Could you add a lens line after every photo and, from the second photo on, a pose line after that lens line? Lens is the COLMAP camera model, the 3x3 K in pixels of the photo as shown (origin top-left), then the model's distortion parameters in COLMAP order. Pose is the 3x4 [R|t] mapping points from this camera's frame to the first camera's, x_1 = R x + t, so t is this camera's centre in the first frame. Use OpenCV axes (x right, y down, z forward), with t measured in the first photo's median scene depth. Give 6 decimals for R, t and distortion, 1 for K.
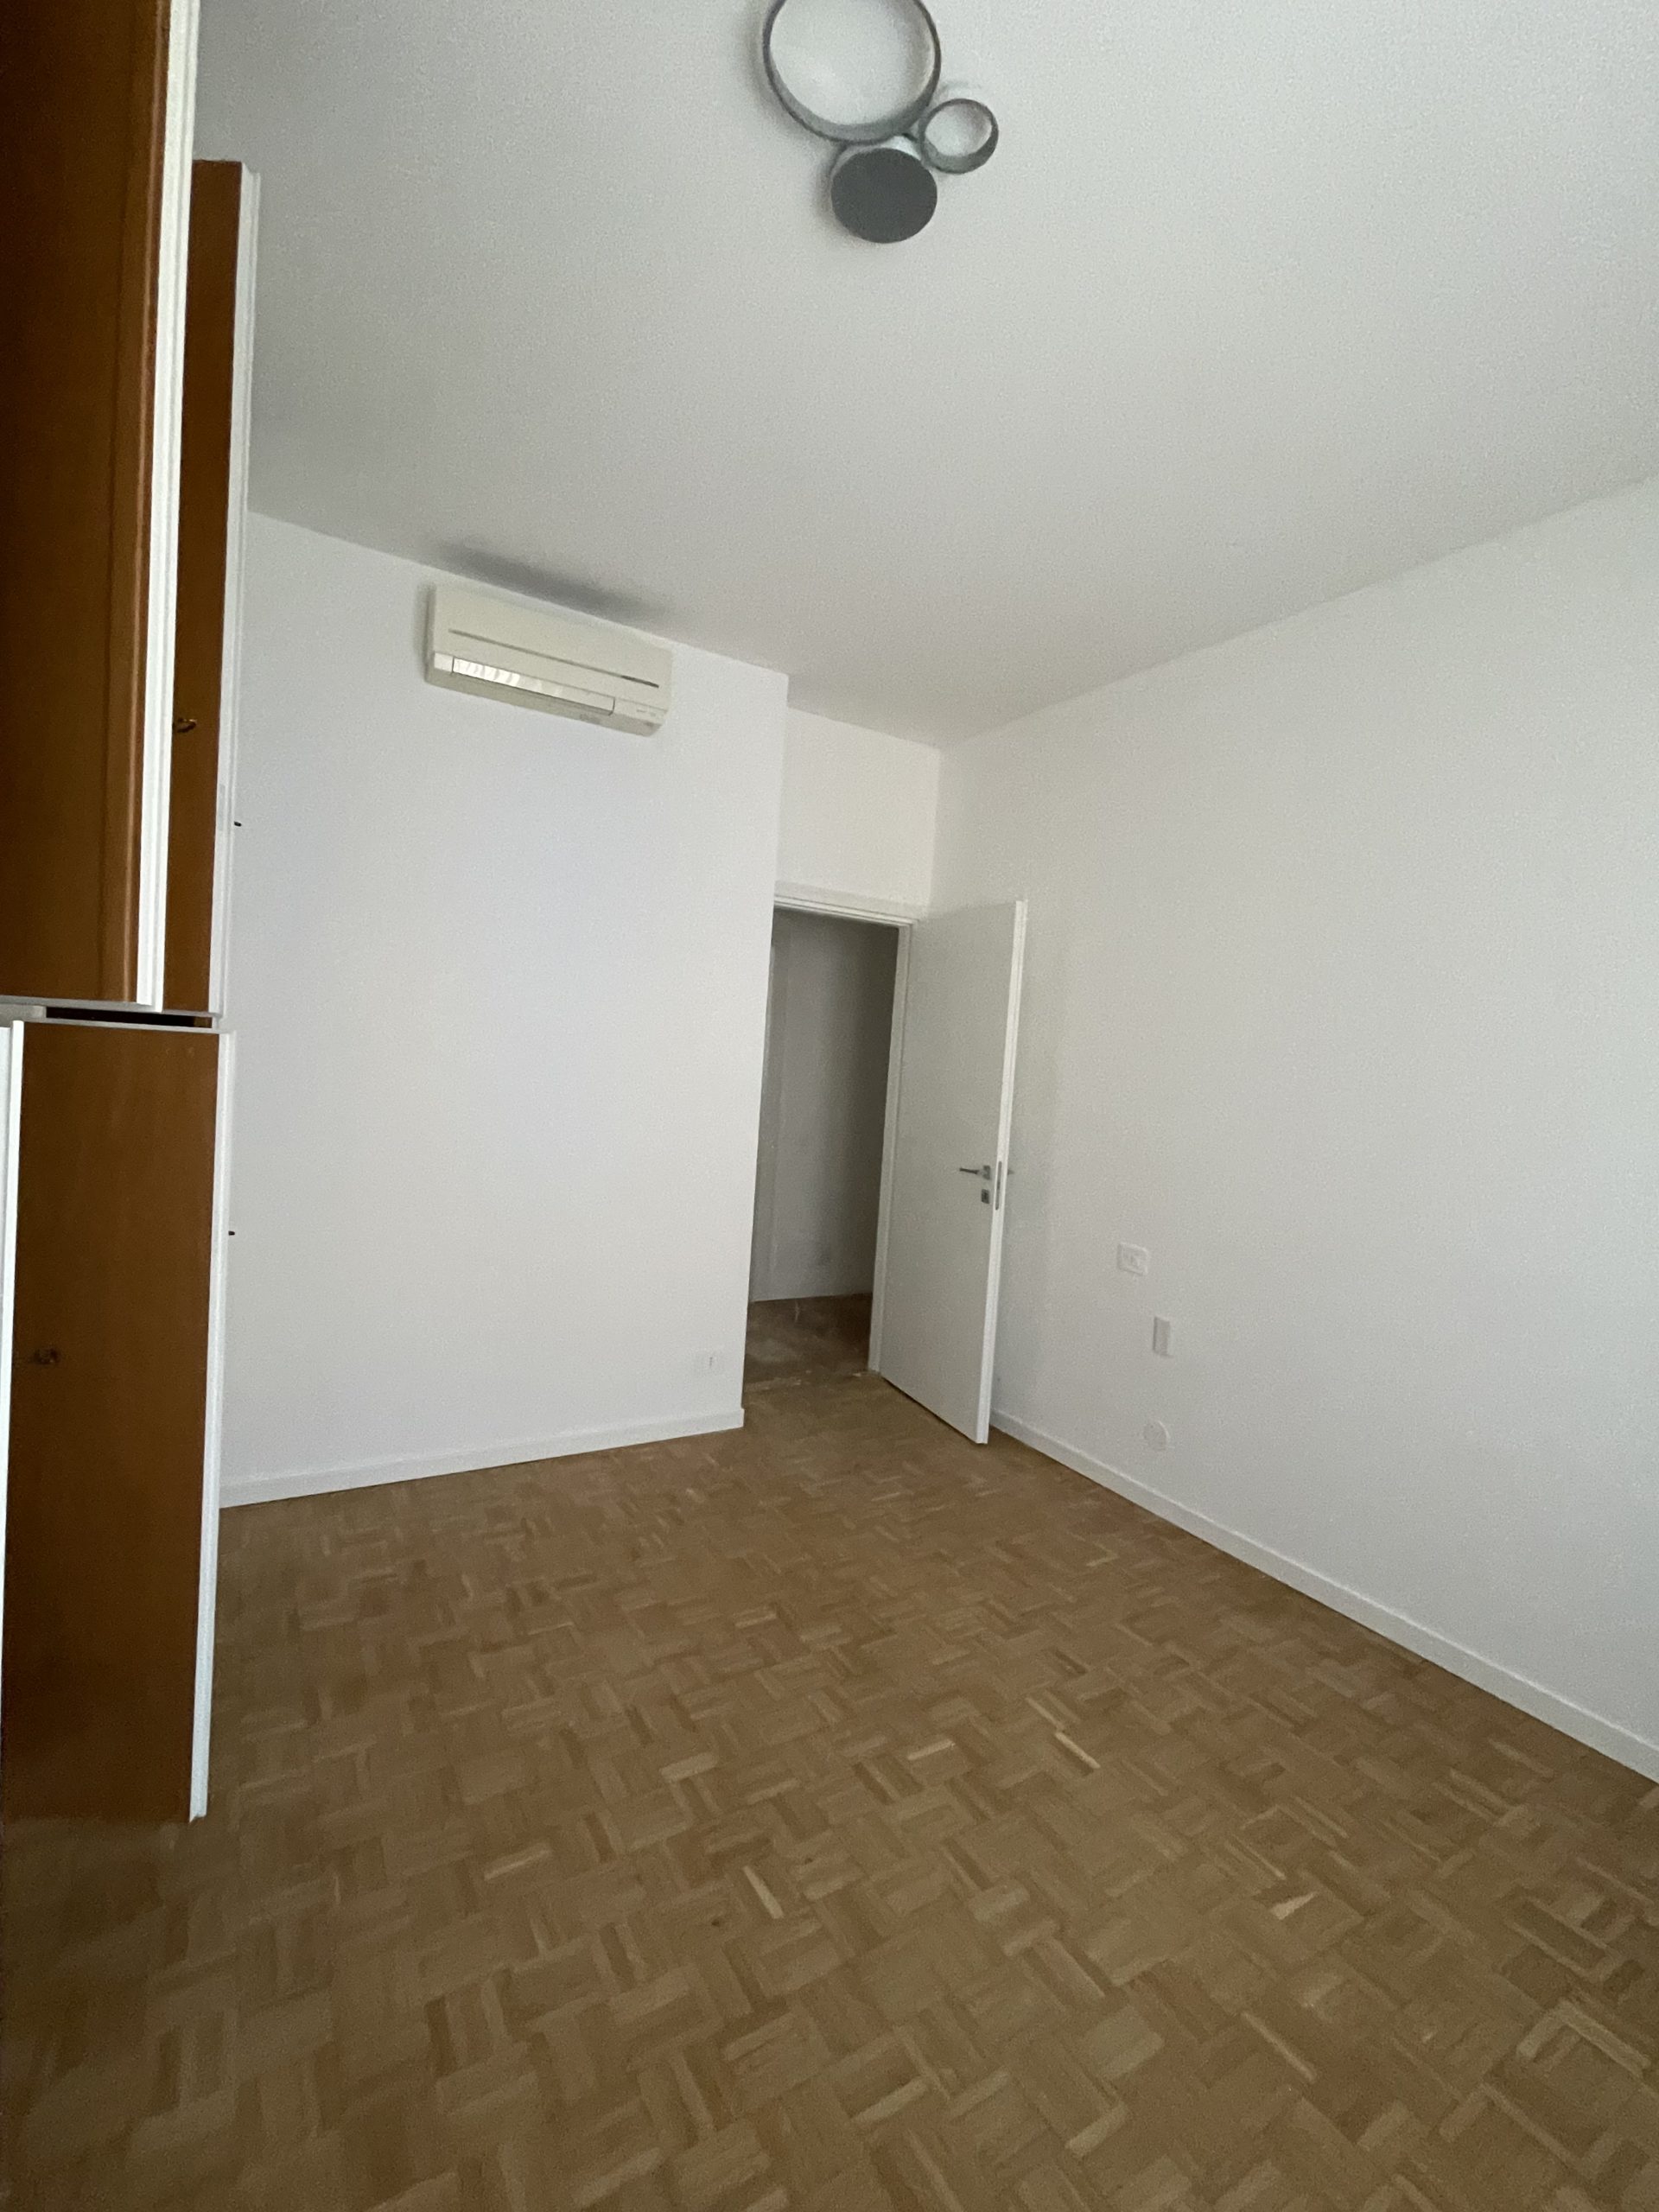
lens RADIAL K [[975.5, 0, 814.9], [0, 975.5, 1100.1], [0, 0, 1]] dist [-0.004801, 0.002975]
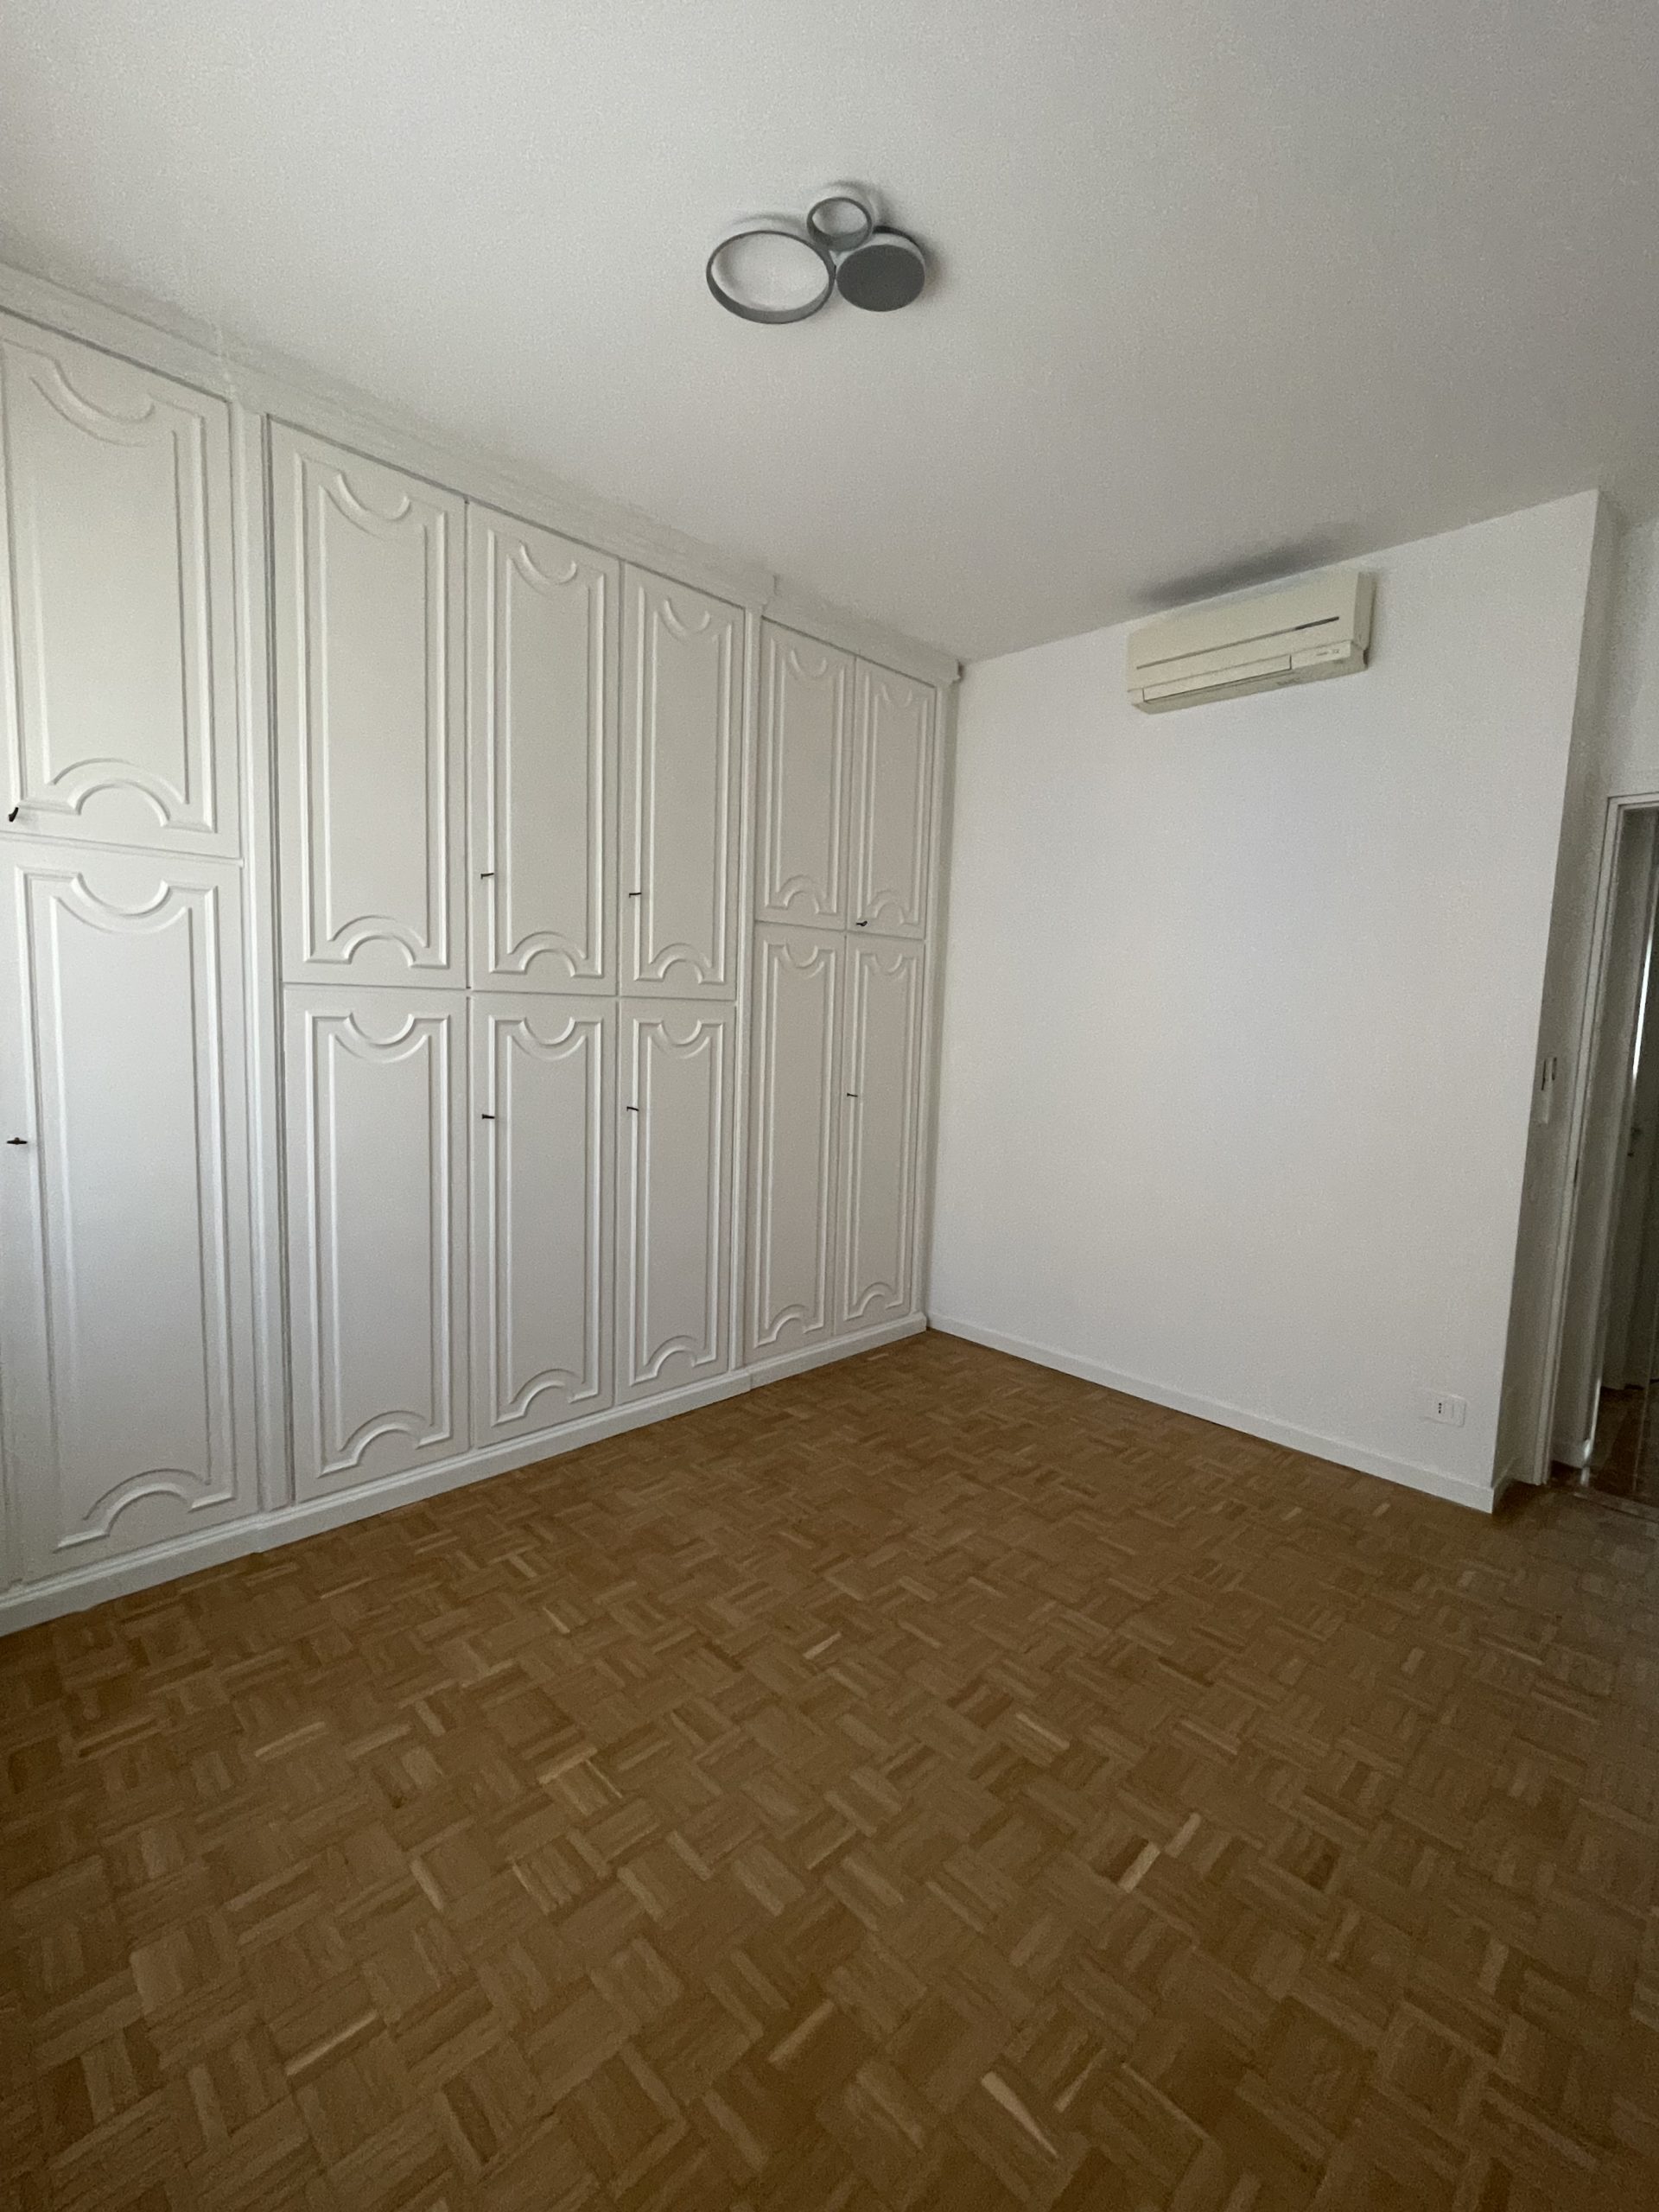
lens RADIAL K [[975.5, 0, 830.4], [0, 975.5, 1109.6], [0, 0, 1]] dist [-0.004801, 0.002975]
pose [[0.211528, 0.037837, -0.976639, 0.943545], [-0.052219, 0.998261, 0.027364, 0.045174], [0.975976, 0.045211, 0.213135, 0.547635]]
